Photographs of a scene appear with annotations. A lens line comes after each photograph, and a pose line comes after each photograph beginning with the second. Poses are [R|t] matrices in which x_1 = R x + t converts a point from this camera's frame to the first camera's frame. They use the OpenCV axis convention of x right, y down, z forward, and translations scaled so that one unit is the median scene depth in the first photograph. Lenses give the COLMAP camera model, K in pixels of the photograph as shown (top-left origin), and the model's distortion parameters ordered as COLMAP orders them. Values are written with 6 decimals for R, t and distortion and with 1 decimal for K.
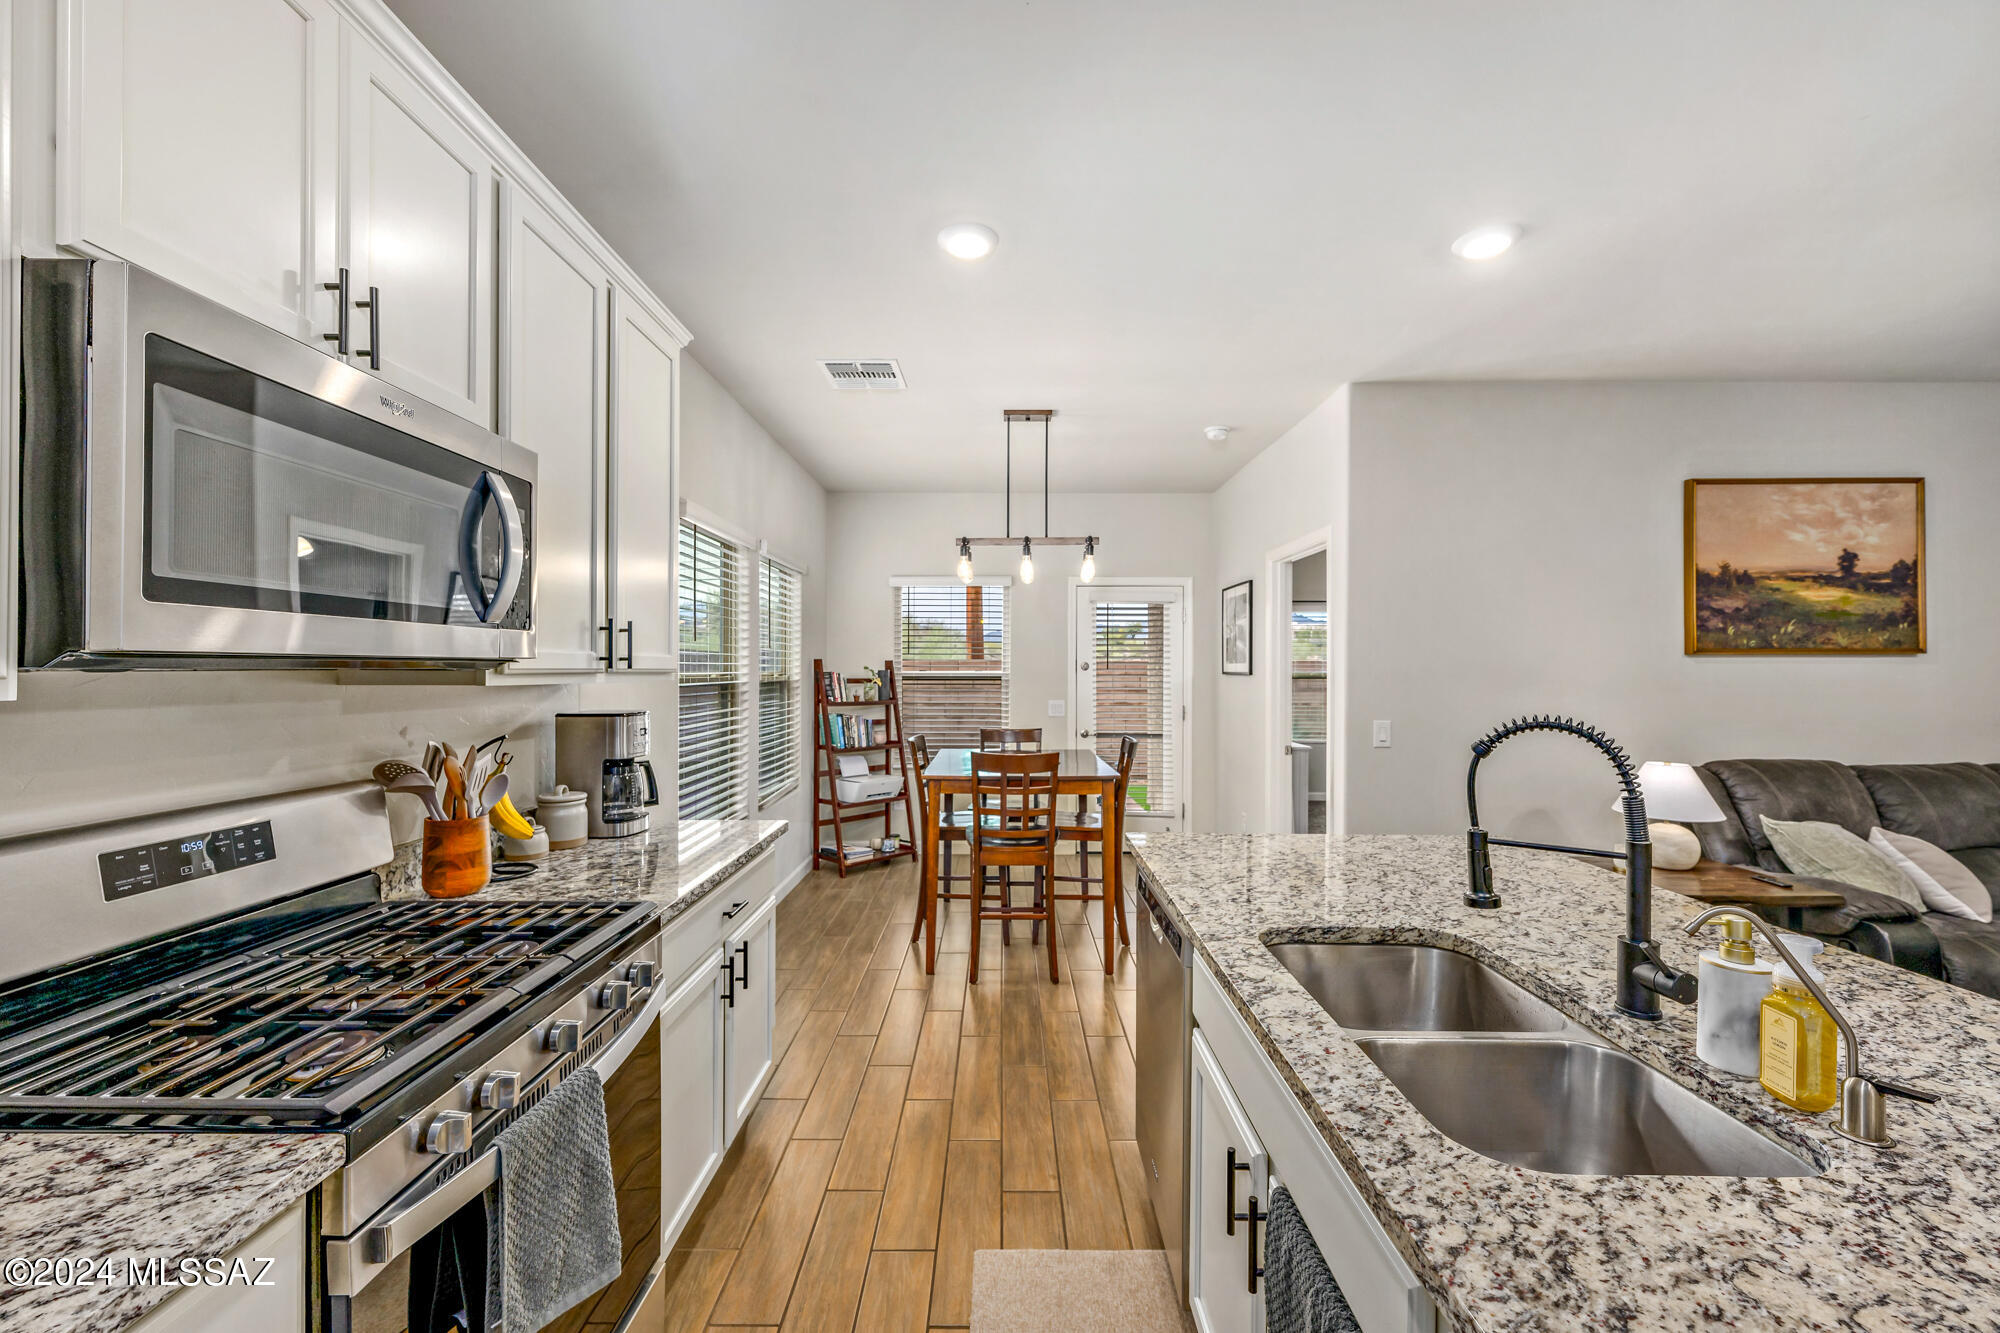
lens RADIAL K [[792.1, 0, 1003.9], [0, 792.1, 665.6], [0, 0, 1]] dist [-0.000215, 0.000271]
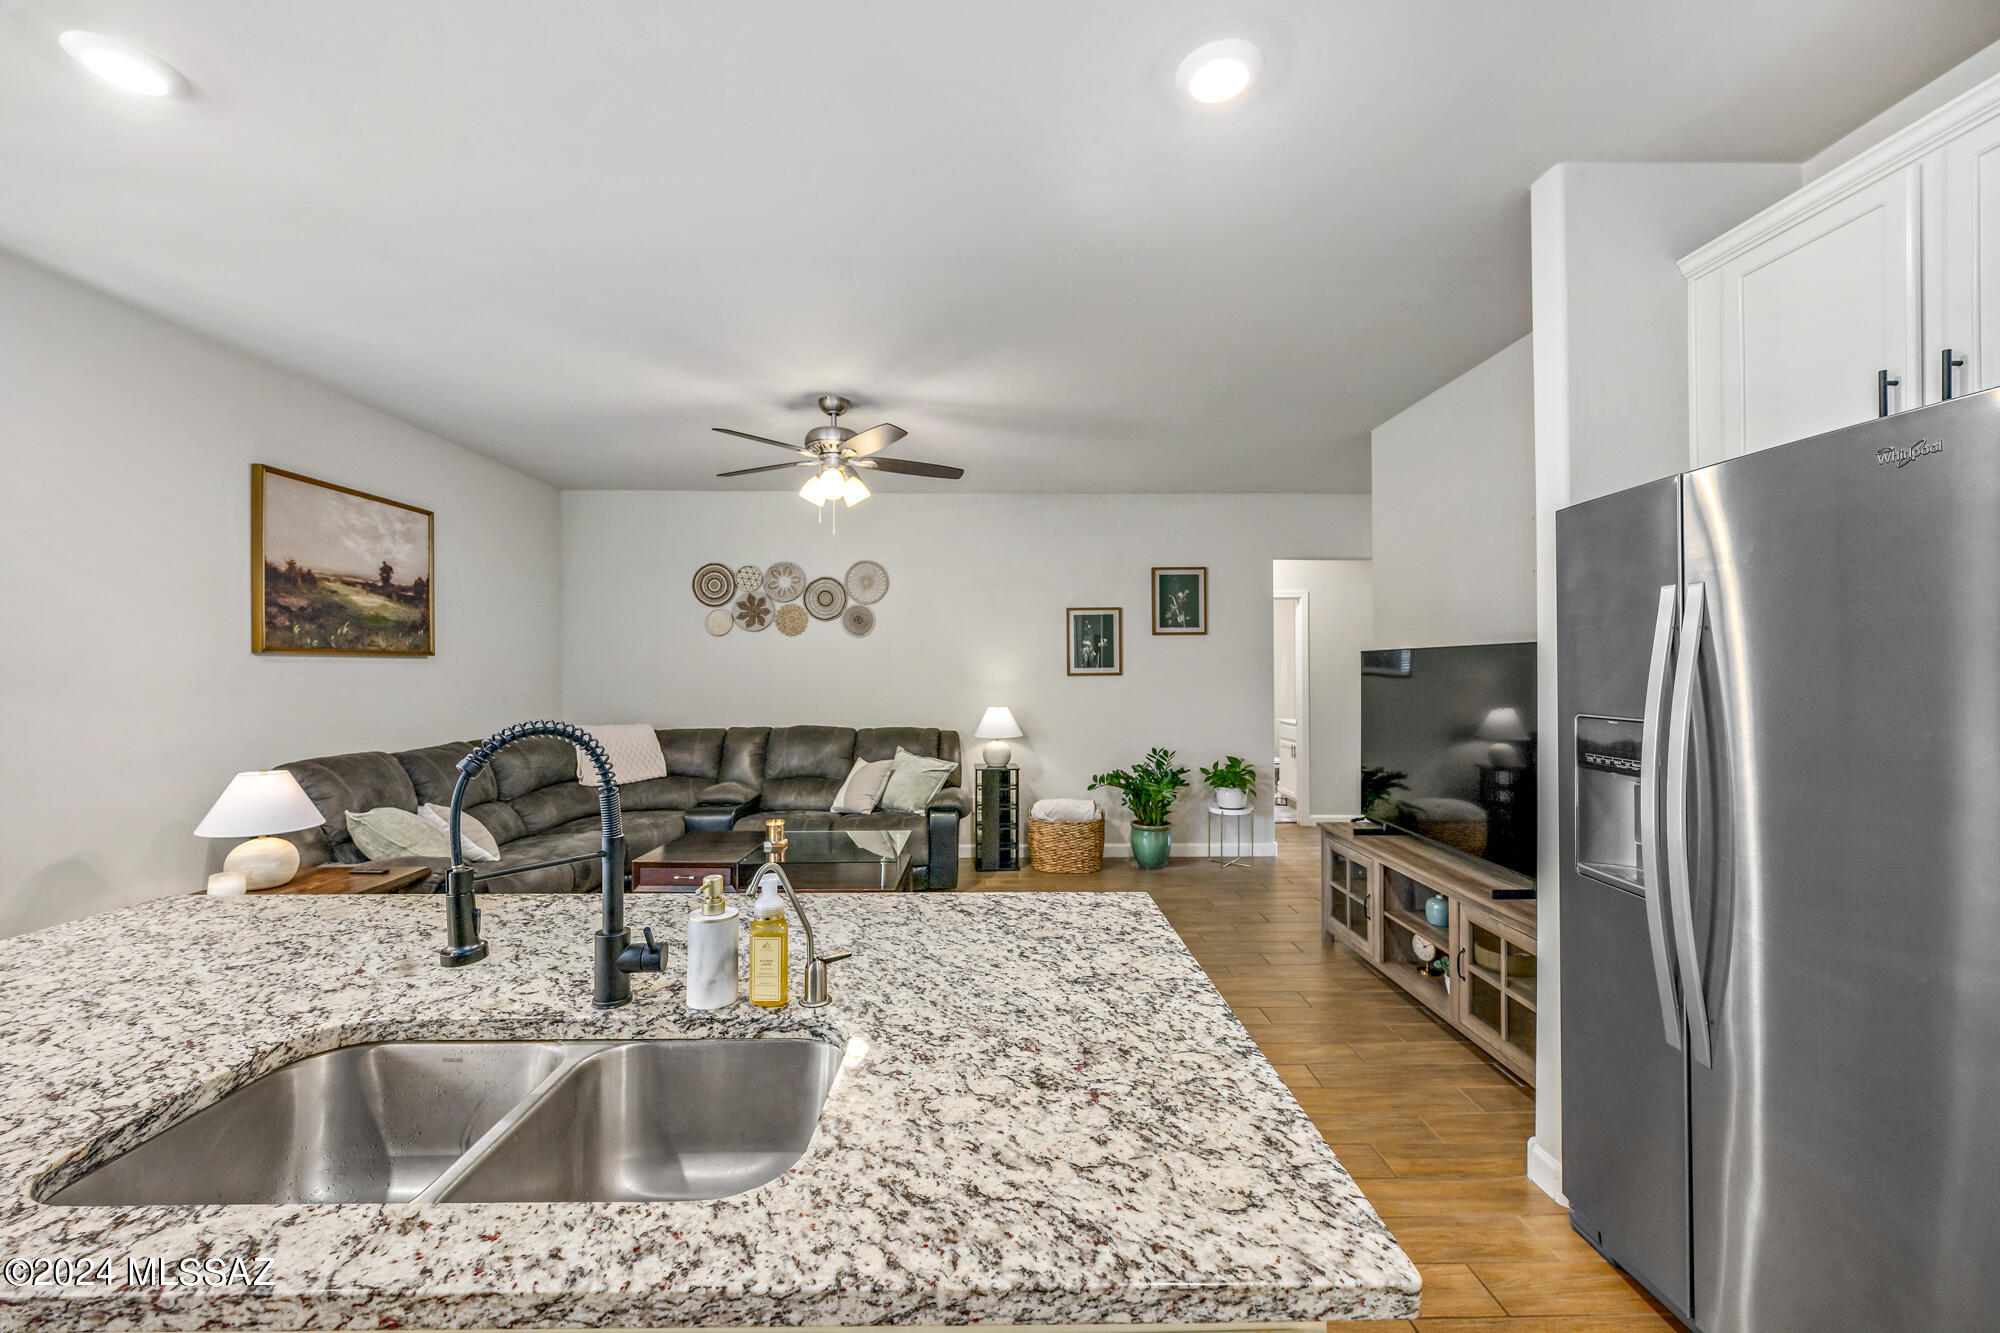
lens RADIAL K [[792.1, 0, 988.9], [0, 792.1, 671.5], [0, 0, 1]] dist [-0.000215, 0.000271]
pose [[-0.012574, -0.003348, 0.999915, -0.071630], [-0.005021, 0.999982, 0.003285, 0.000406], [-0.999908, -0.004979, -0.012591, 0.156885]]
